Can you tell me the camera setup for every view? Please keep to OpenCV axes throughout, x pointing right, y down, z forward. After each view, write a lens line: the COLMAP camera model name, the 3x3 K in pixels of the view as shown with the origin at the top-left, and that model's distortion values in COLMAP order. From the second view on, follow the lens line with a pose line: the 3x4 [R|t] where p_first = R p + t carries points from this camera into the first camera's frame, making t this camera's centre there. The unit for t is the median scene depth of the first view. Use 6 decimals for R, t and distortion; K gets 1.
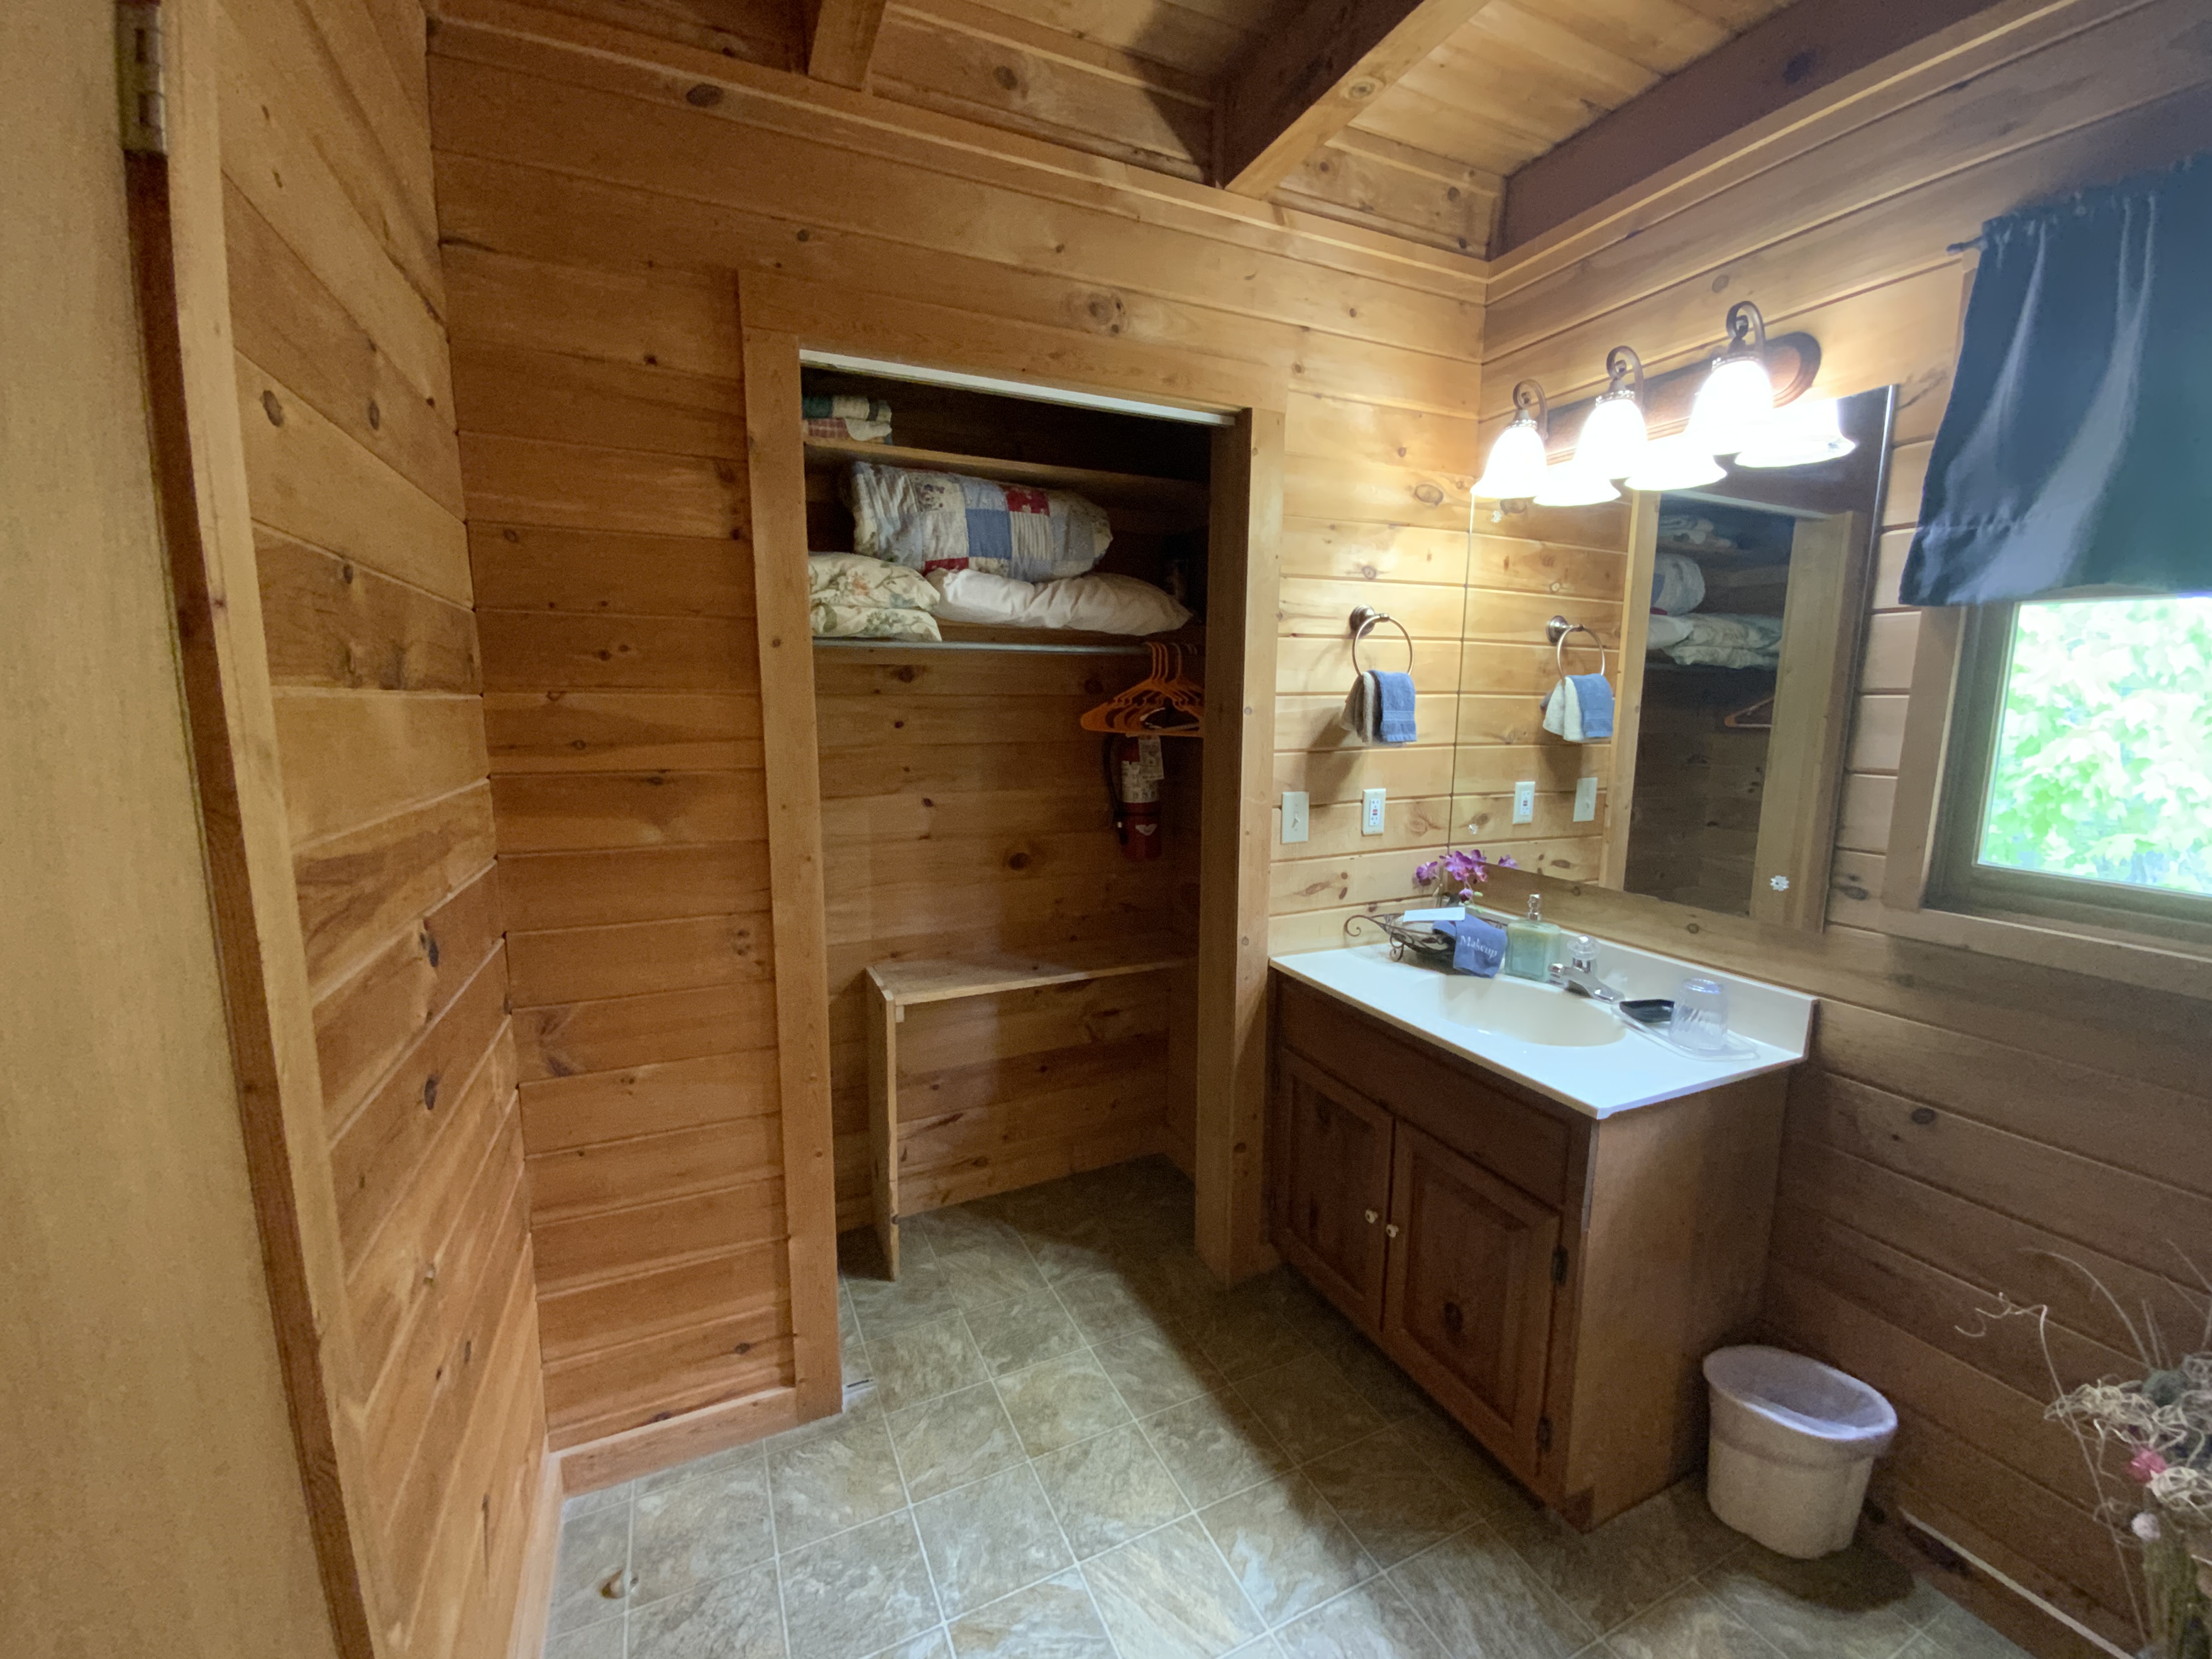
lens RADIAL K [[898.7, 0, 1106.0], [0, 898.7, 829.5], [0, 0, 1]] dist [0.017817, -0.016325]
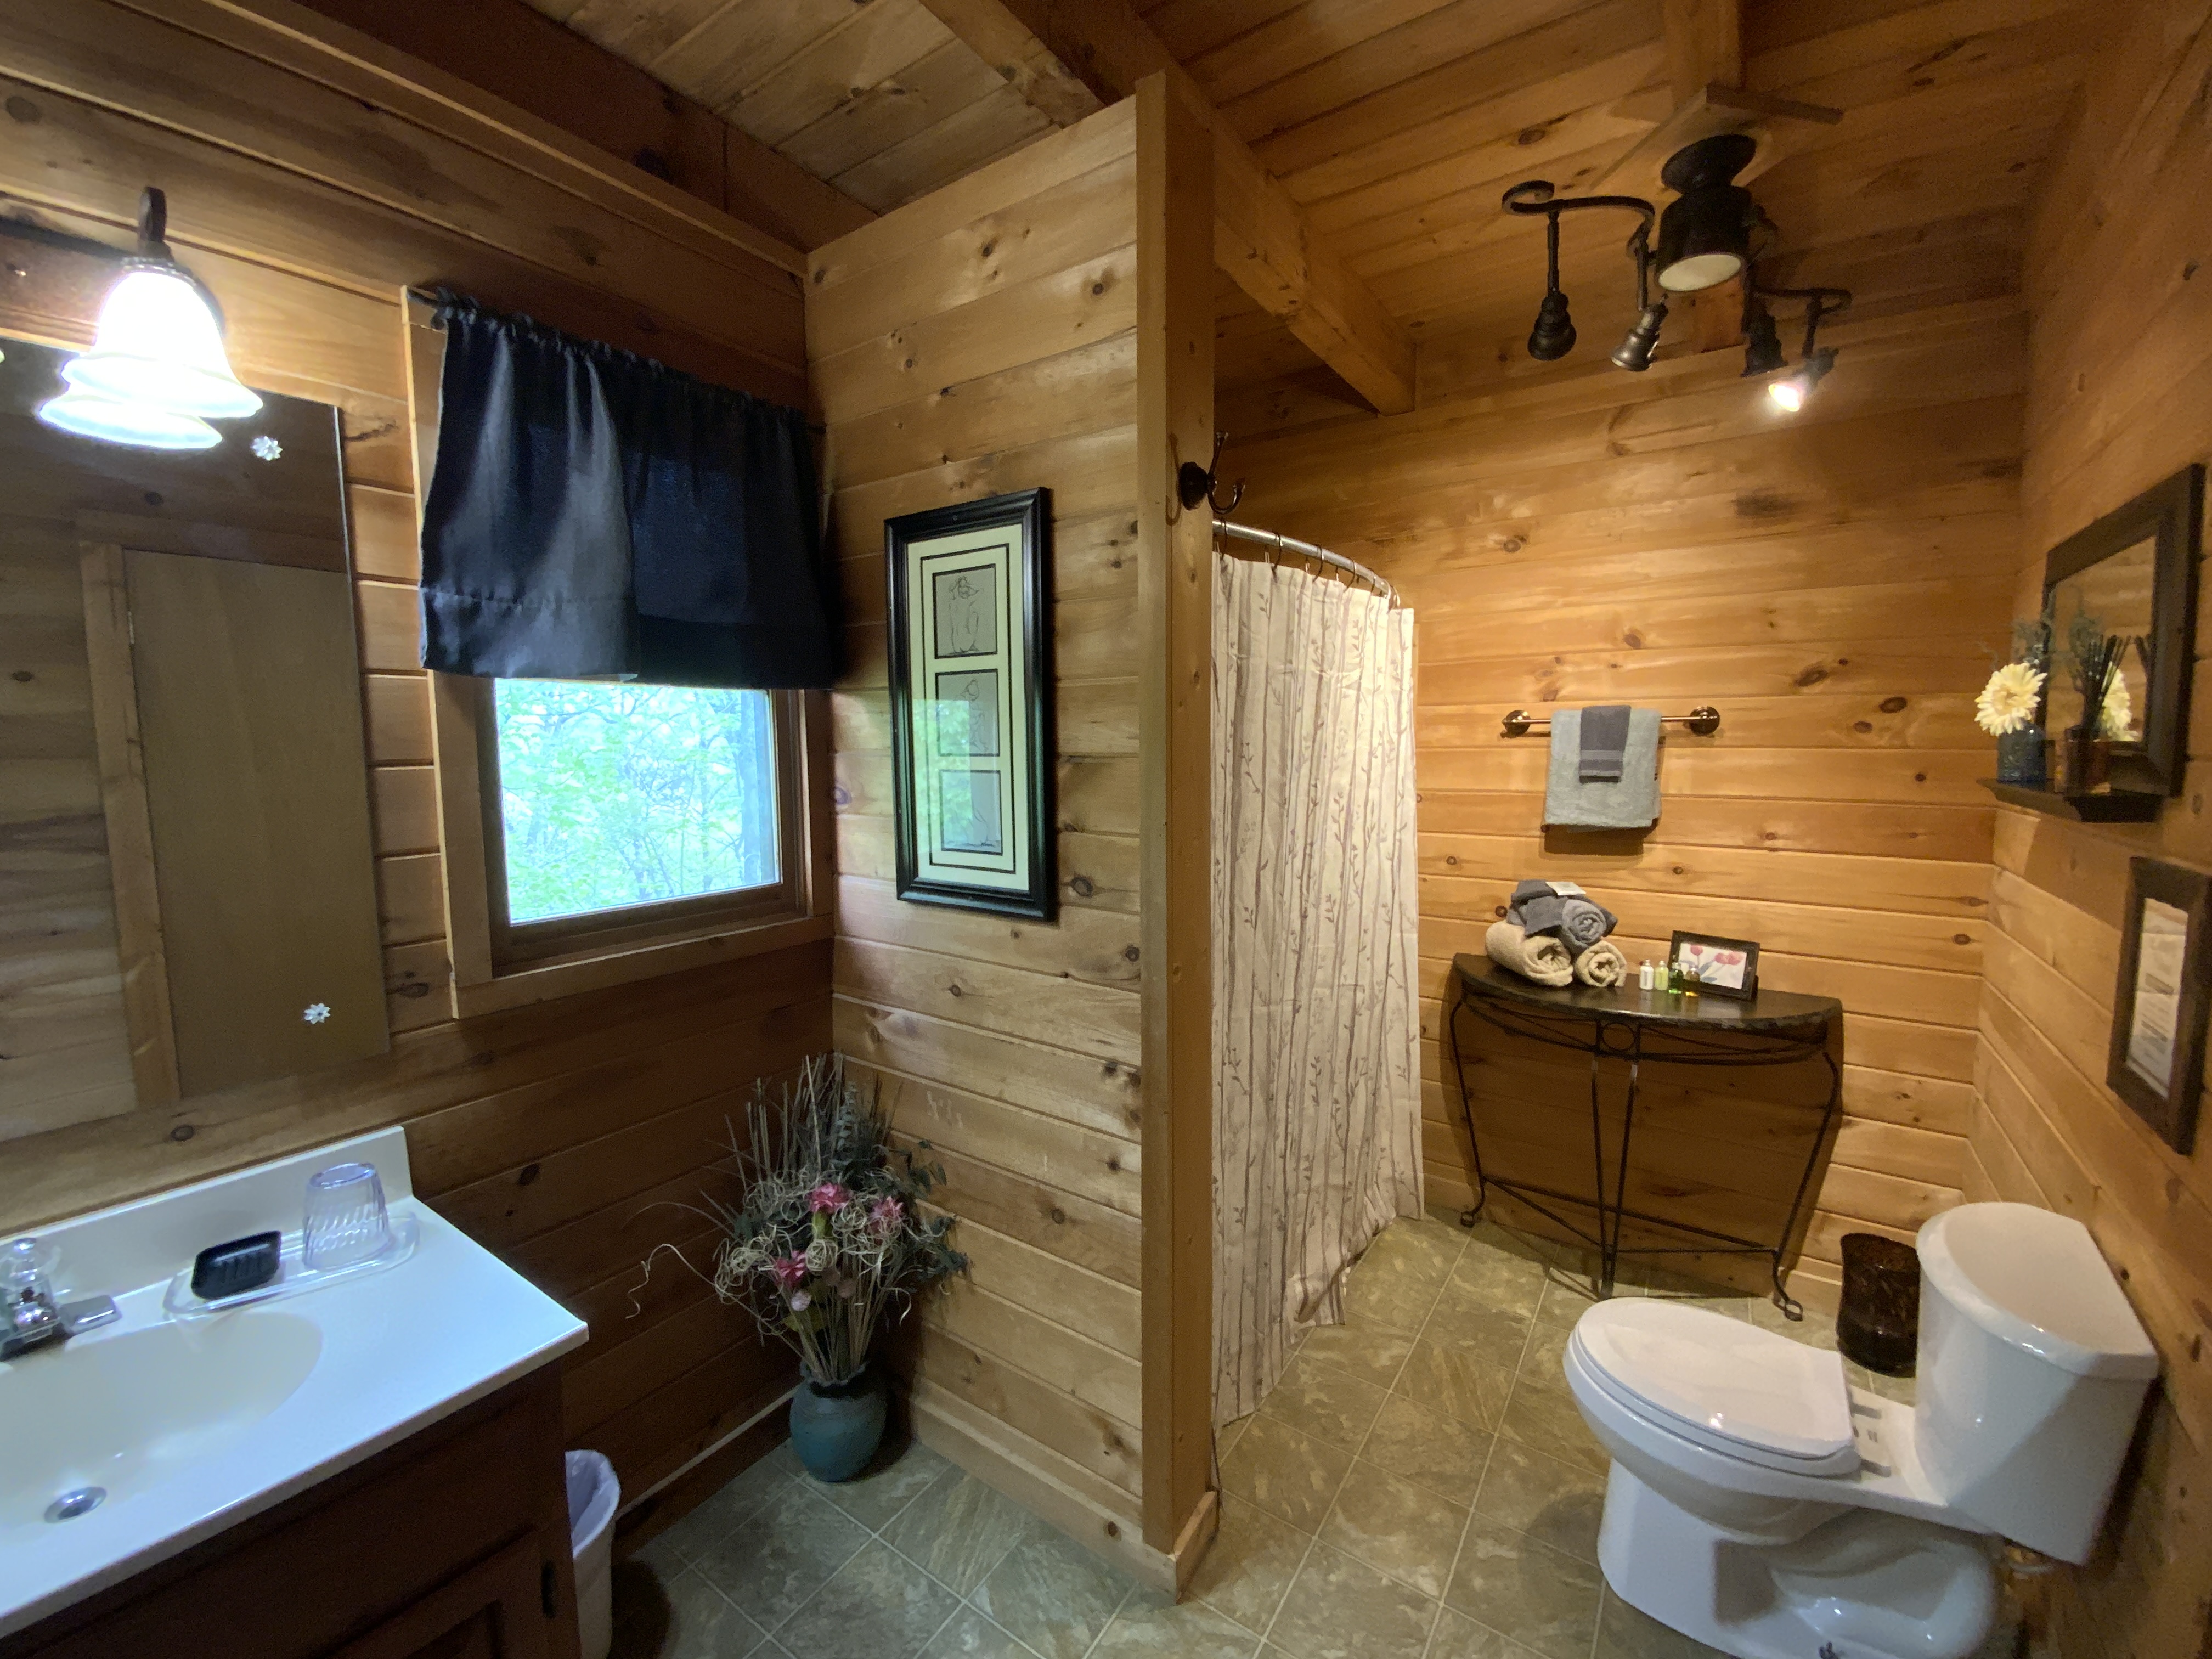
lens RADIAL K [[898.7, 0, 1106.0], [0, 898.7, 829.5], [0, 0, 1]] dist [0.017817, -0.016325]
pose [[-0.507398, -0.087356, 0.857273, -0.286203], [0.133903, 0.974771, 0.178583, -0.169916], [-0.851245, 0.205404, -0.482899, 0.934067]]
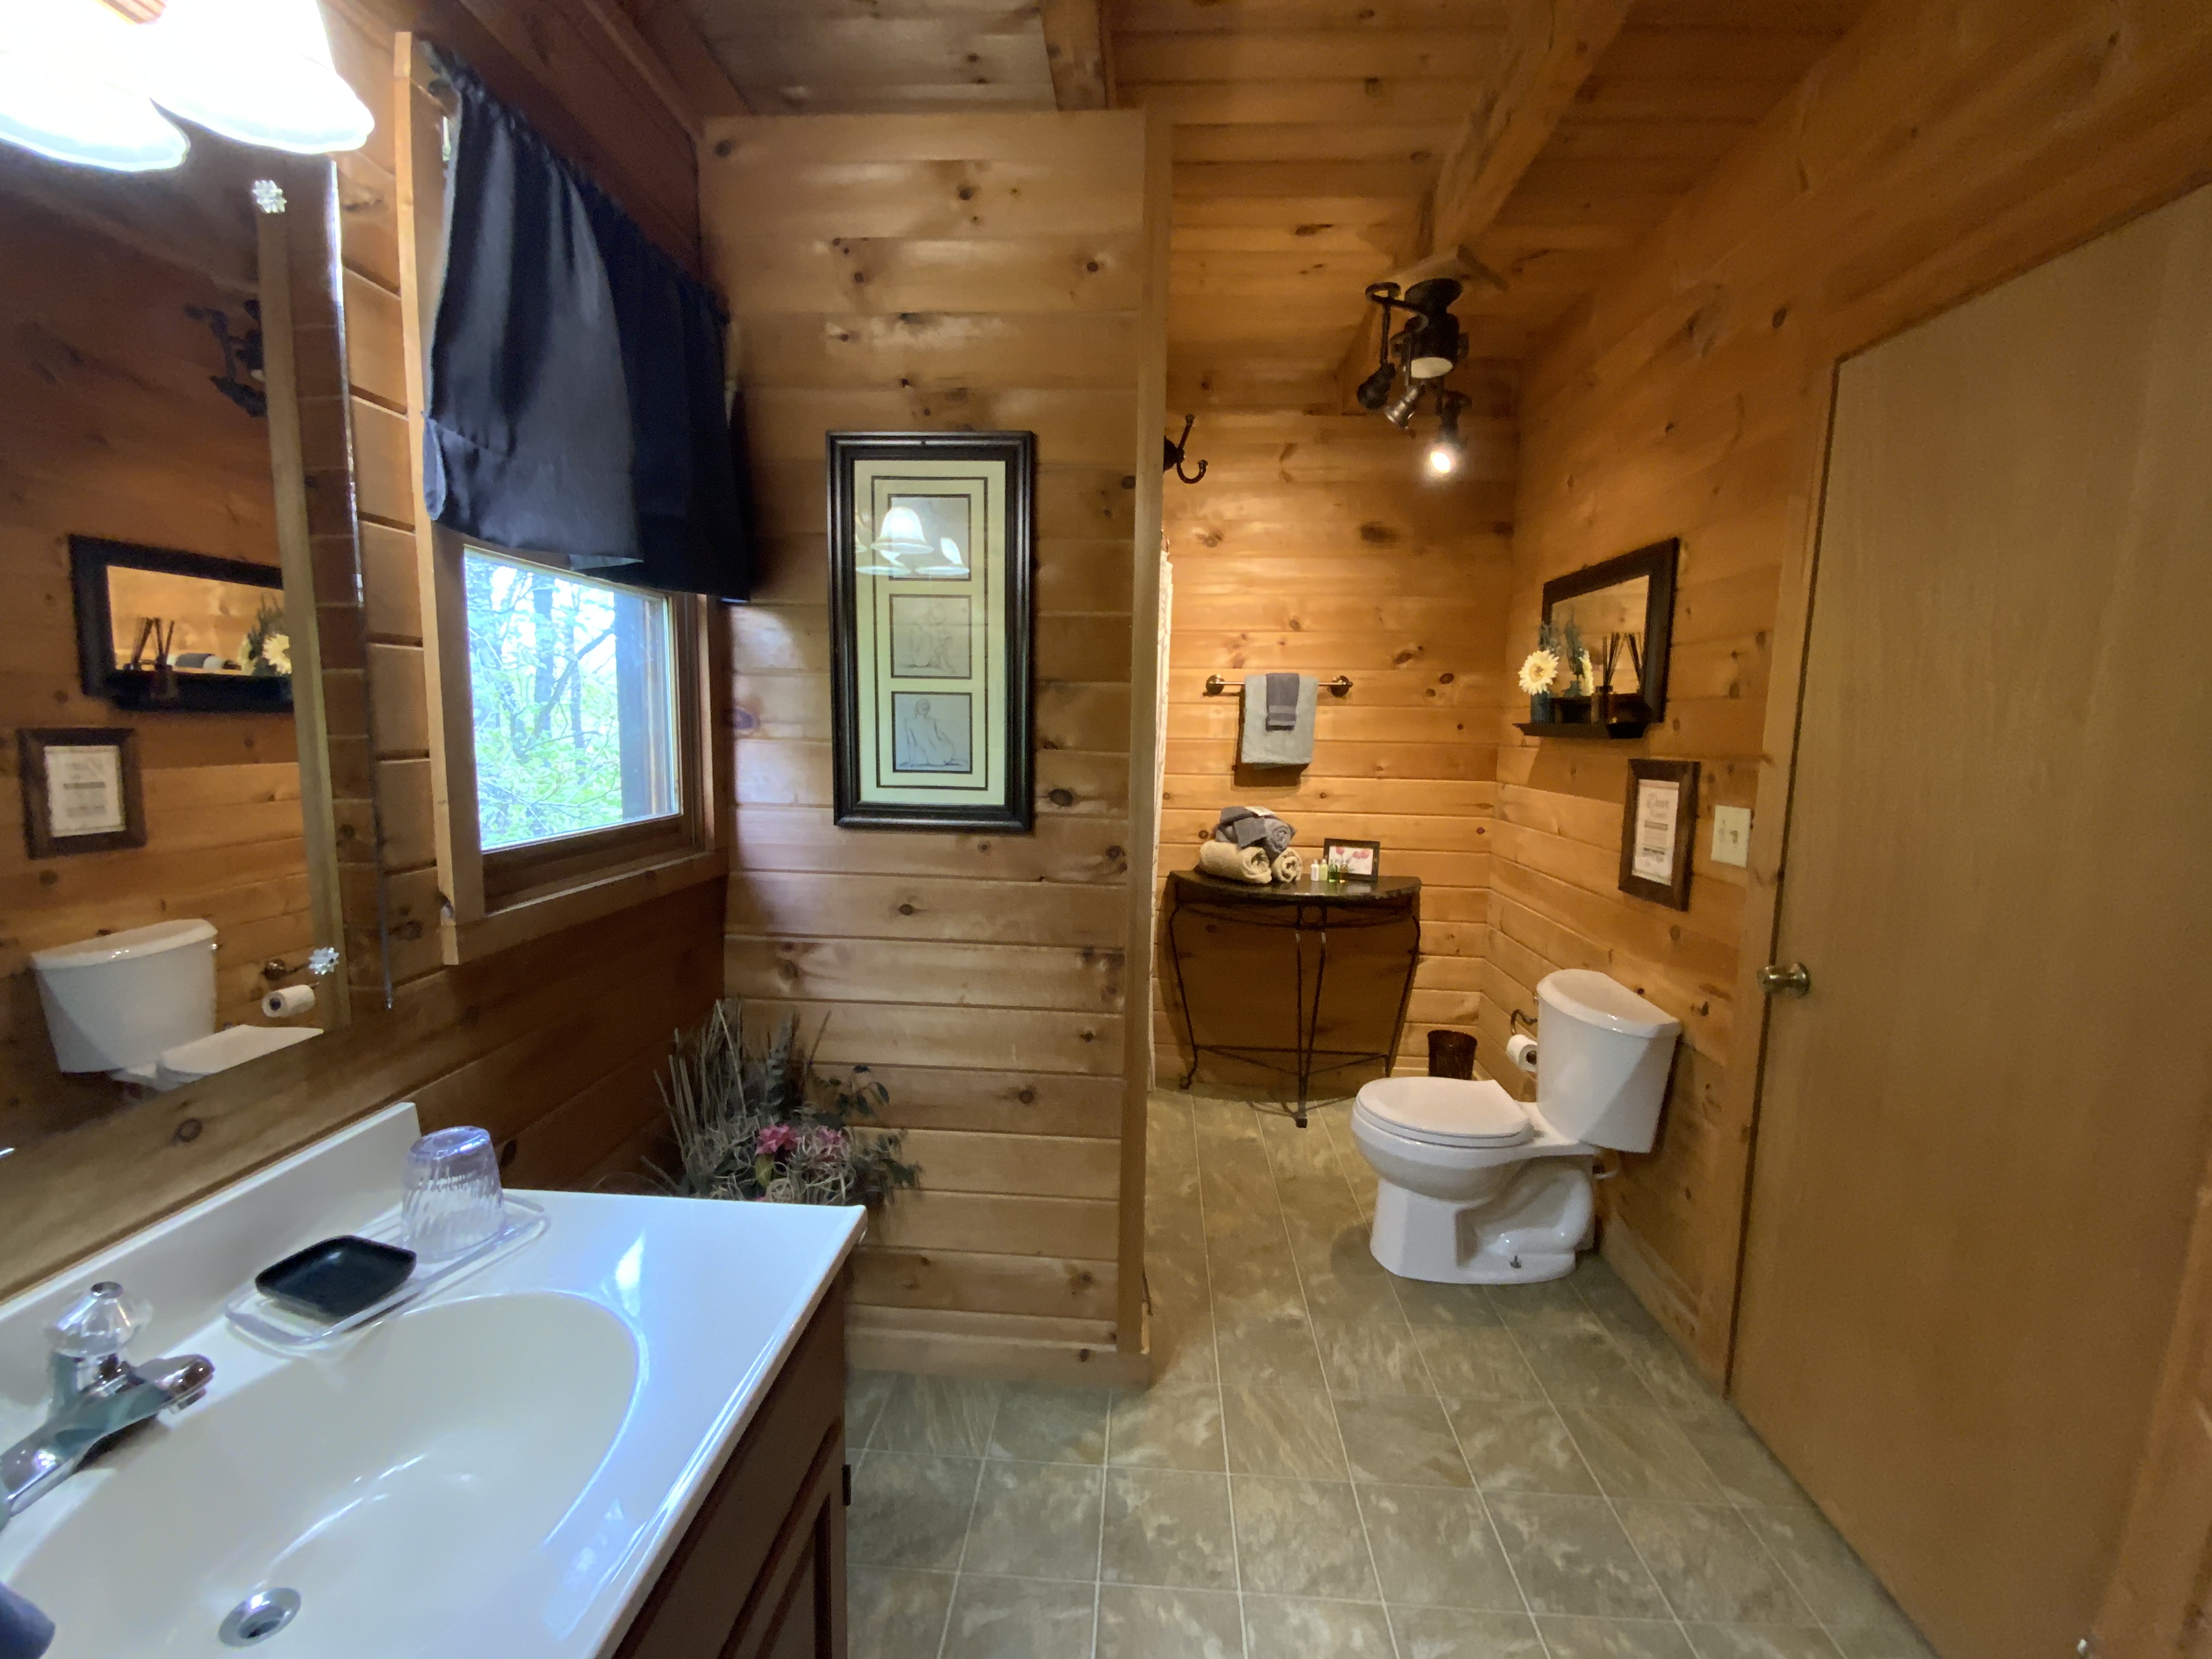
lens RADIAL K [[898.7, 0, 1106.0], [0, 898.7, 829.5], [0, 0, 1]] dist [0.017817, -0.016325]
pose [[-0.882109, -0.075595, 0.464940, 0.046551], [0.049799, 0.966541, 0.251633, -0.174512], [-0.468406, 0.245121, -0.848829, 1.504472]]
